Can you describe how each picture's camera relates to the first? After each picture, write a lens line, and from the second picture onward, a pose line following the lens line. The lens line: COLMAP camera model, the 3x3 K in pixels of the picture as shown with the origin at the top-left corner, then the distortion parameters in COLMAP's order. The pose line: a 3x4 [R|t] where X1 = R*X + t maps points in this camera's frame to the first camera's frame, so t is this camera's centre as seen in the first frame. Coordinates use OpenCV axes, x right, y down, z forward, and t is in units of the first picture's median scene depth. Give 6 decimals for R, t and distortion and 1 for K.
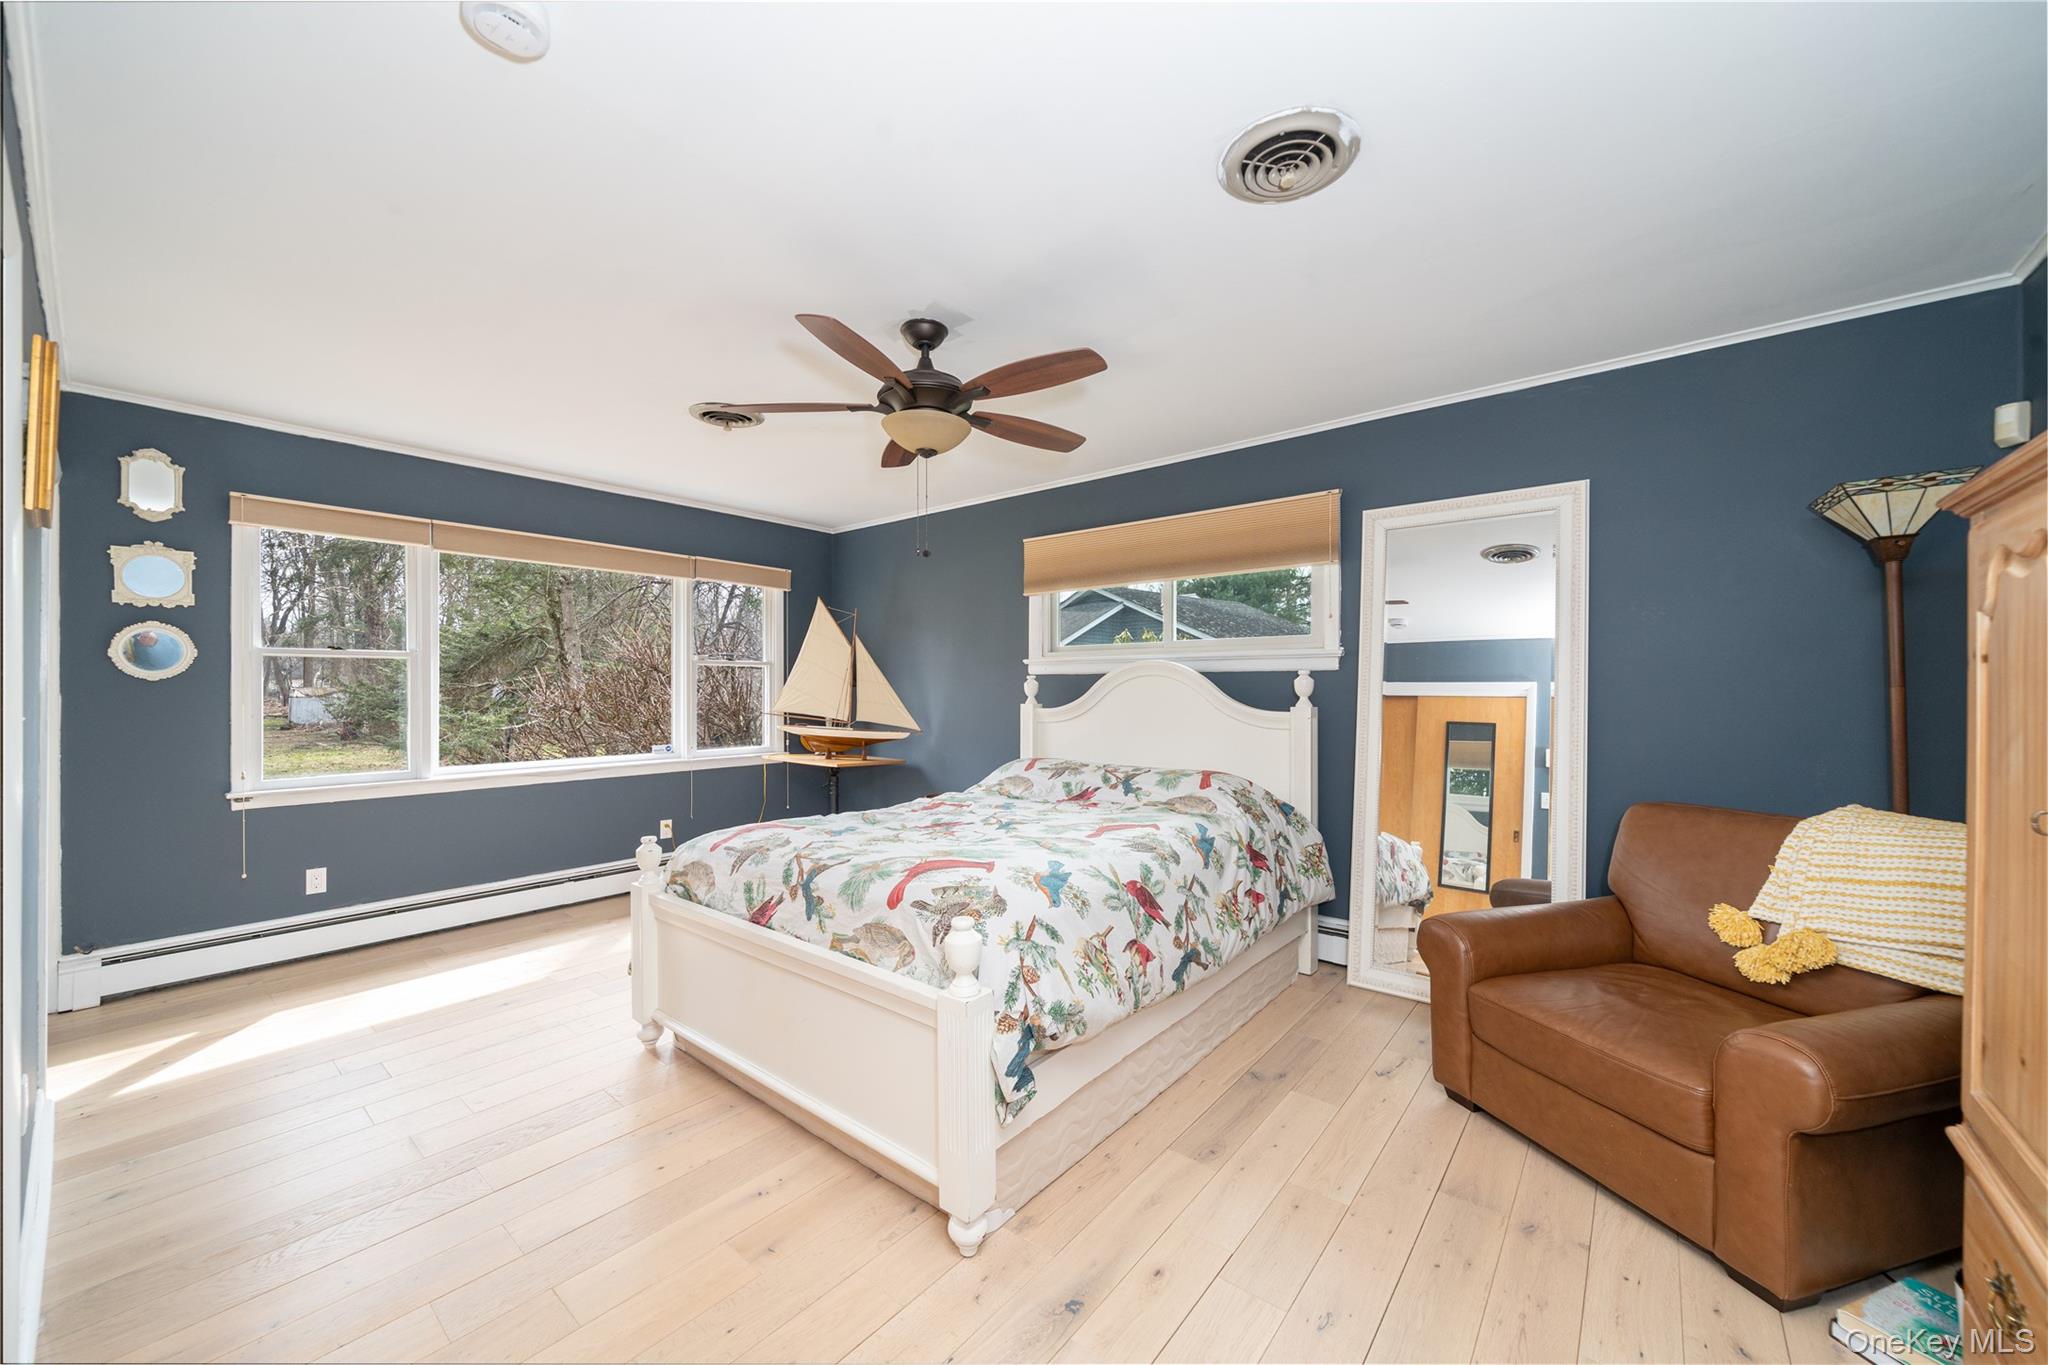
lens RADIAL K [[776.2, 0, 1015.4], [0, 776.2, 689.0], [0, 0, 1]] dist [-0.002776, -0.000123]
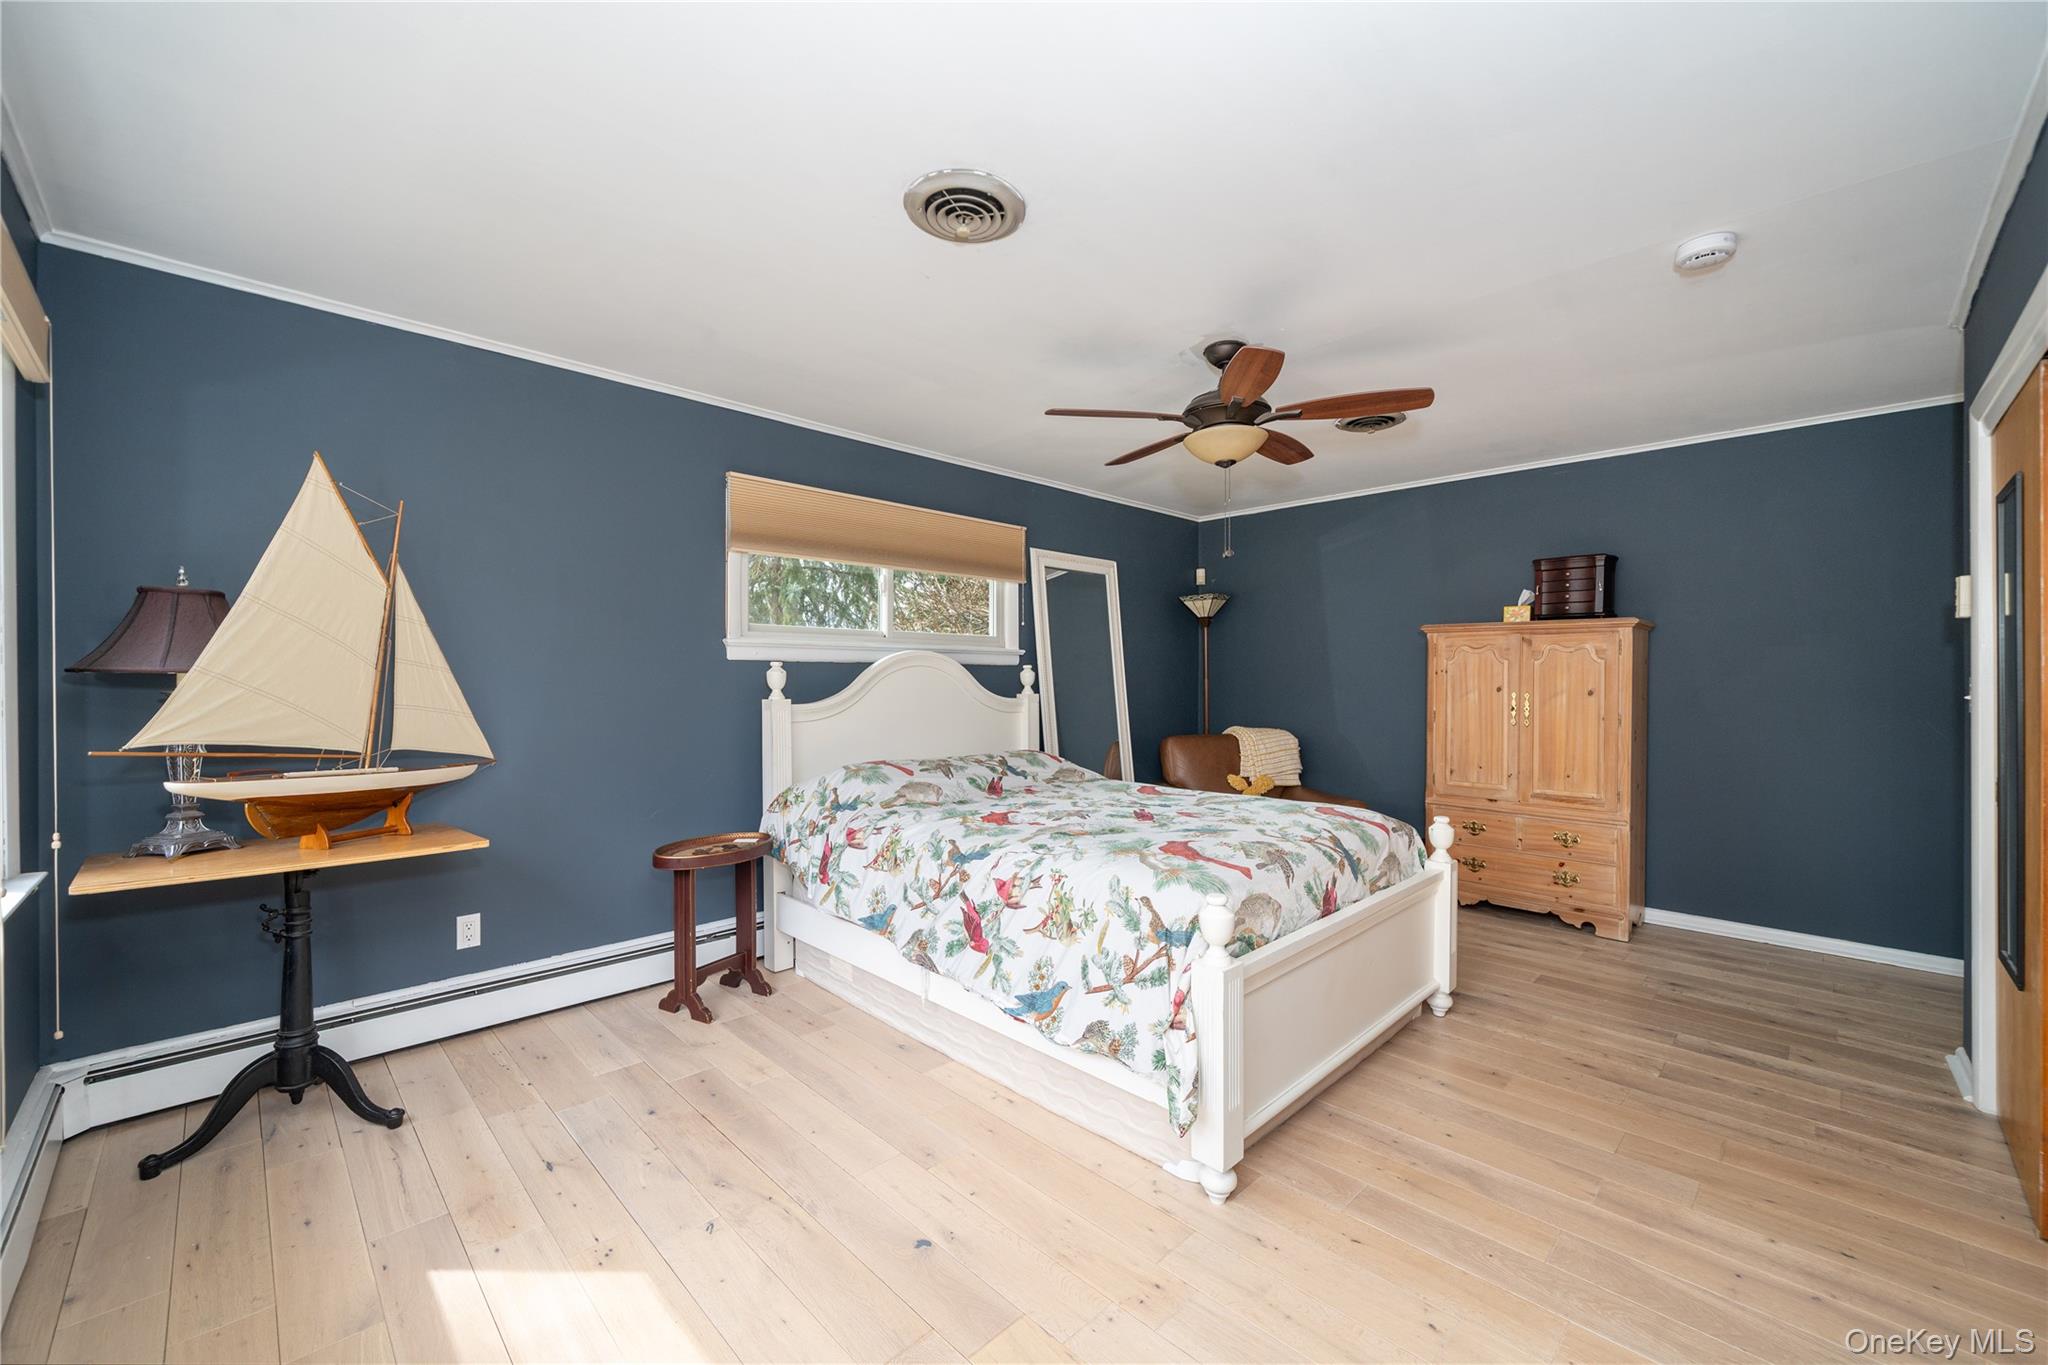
lens RADIAL K [[811.3, 0, 1024.1], [0, 811.3, 678.9], [0, 0, 1]] dist [-0.004307, -0.000105]
pose [[0.089345, 0.002409, 0.995998, -0.719280], [-0.000620, 0.999997, -0.002363, 0.000836], [-0.996001, -0.000406, 0.089346, 0.662009]]
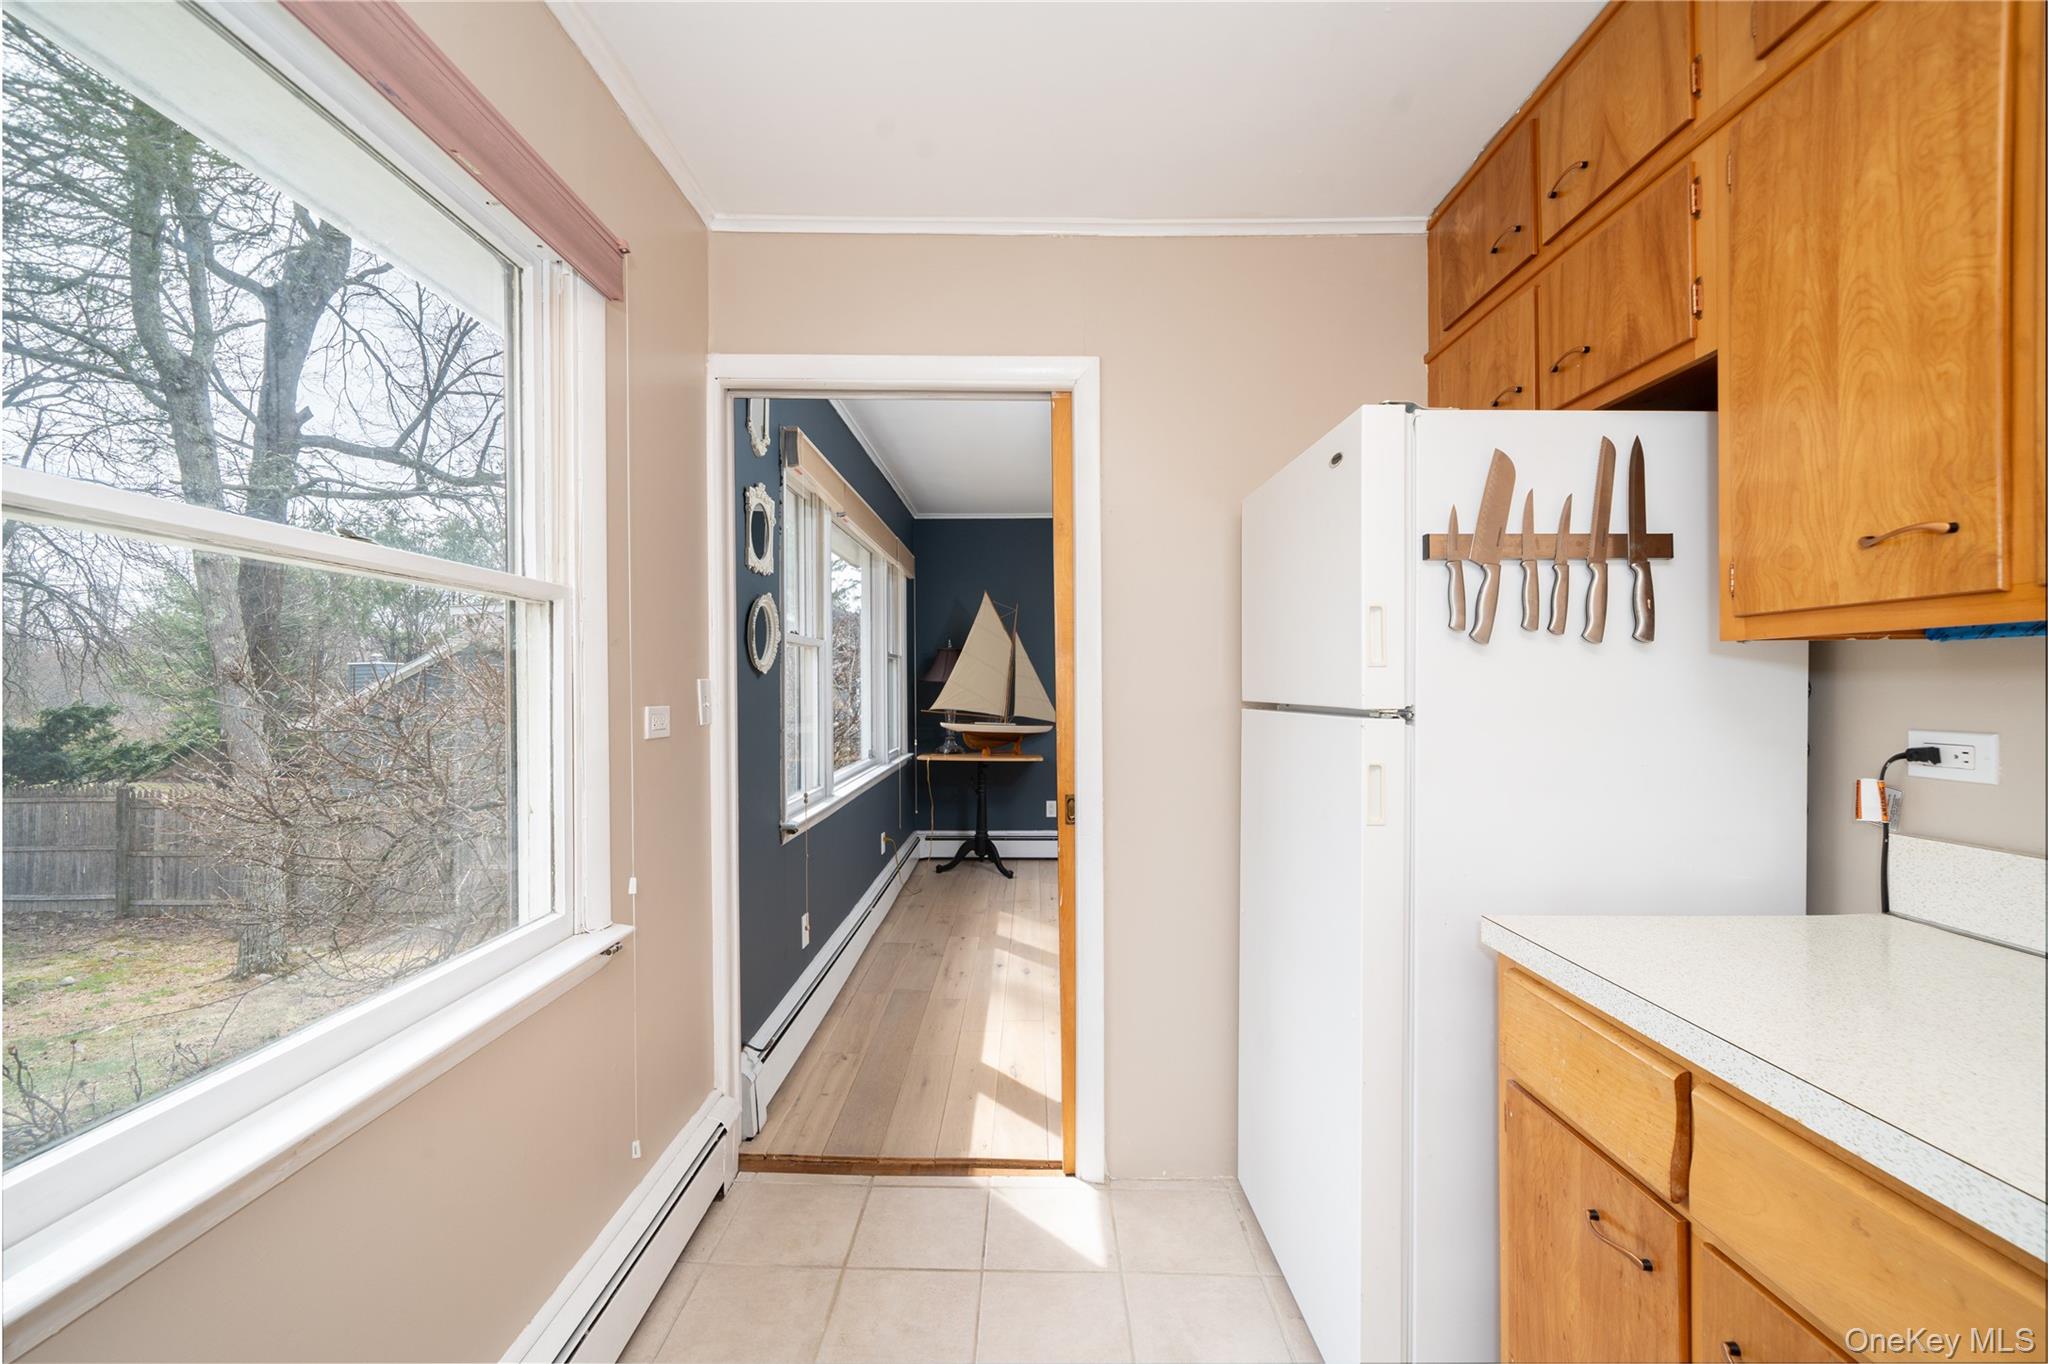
lens RADIAL K [[863.2, 0, 1020.6], [0, 863.2, 681.2], [0, 0, 1]] dist [0.004782, 0.000454]
pose [[0.775995, -0.000230, 0.630739, -1.014149], [-0.002179, 0.999993, 0.003046, -0.008210], [-0.630735, -0.003738, 0.775989, 0.140875]]
